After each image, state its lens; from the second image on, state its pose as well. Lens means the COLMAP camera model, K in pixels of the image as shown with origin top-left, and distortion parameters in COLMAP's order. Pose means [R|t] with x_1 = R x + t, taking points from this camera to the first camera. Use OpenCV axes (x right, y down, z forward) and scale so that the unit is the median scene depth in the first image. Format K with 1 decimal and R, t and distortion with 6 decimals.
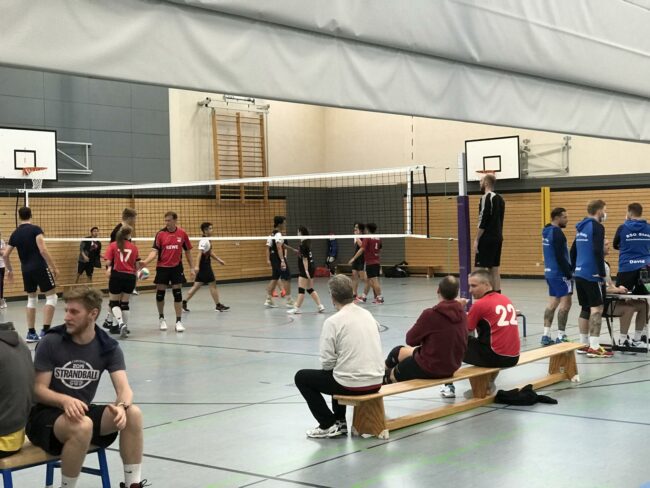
lens RADIAL K [[1064.6, 0, 315.0], [0, 1064.6, 245.3], [0, 0, 1]] dist [0.012273, 0.128968]
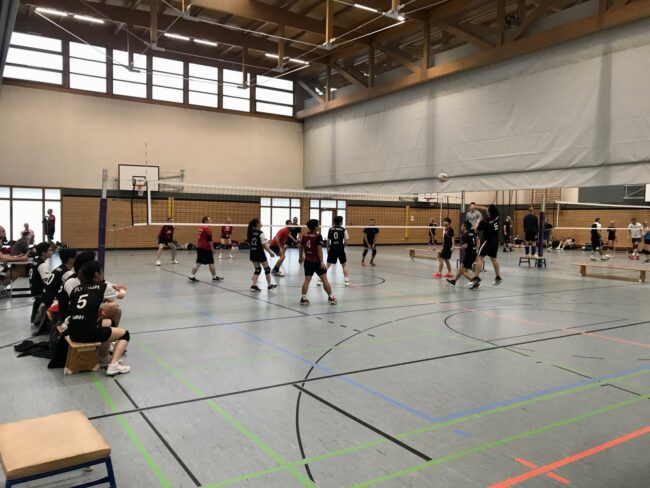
lens RADIAL K [[532.9, 0, 320.4], [0, 532.9, 244.0], [0, 0, 1]] dist [0.017738, -0.014069]
pose [[0.332052, -0.019243, 0.943065, -0.602113], [-0.009092, 0.999680, 0.023599, 0.000776], [-0.943217, -0.016410, 0.331770, 0.501884]]
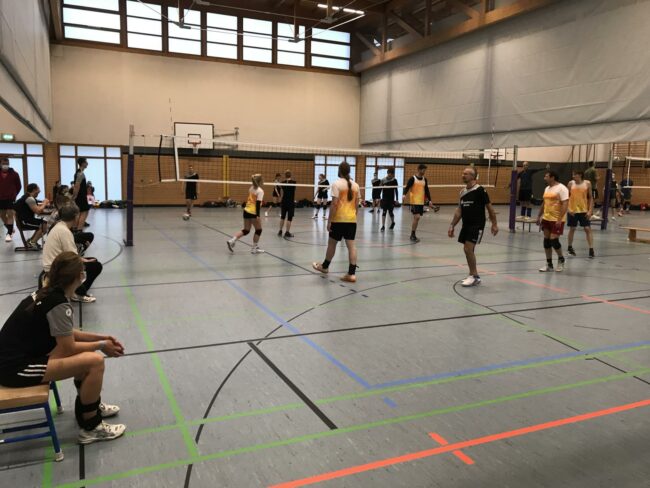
lens RADIAL K [[532.9, 0, 320.4], [0, 532.9, 244.0], [0, 0, 1]] dist [0.017738, -0.014069]
pose [[0.463133, -0.083157, 0.882379, -0.574818], [-0.014997, 0.994711, 0.101615, 0.001951], [-0.886162, -0.060294, 0.459436, 0.464844]]
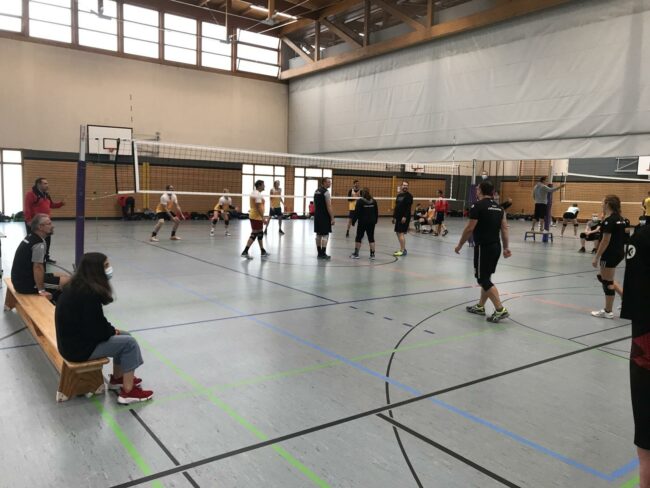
lens RADIAL K [[532.9, 0, 320.4], [0, 532.9, 244.0], [0, 0, 1]] dist [0.017738, -0.014069]
pose [[0.272848, -0.071133, 0.959424, -0.559562], [-0.020624, 0.996601, 0.079755, -0.000239], [-0.961836, -0.041548, 0.270453, 0.555808]]
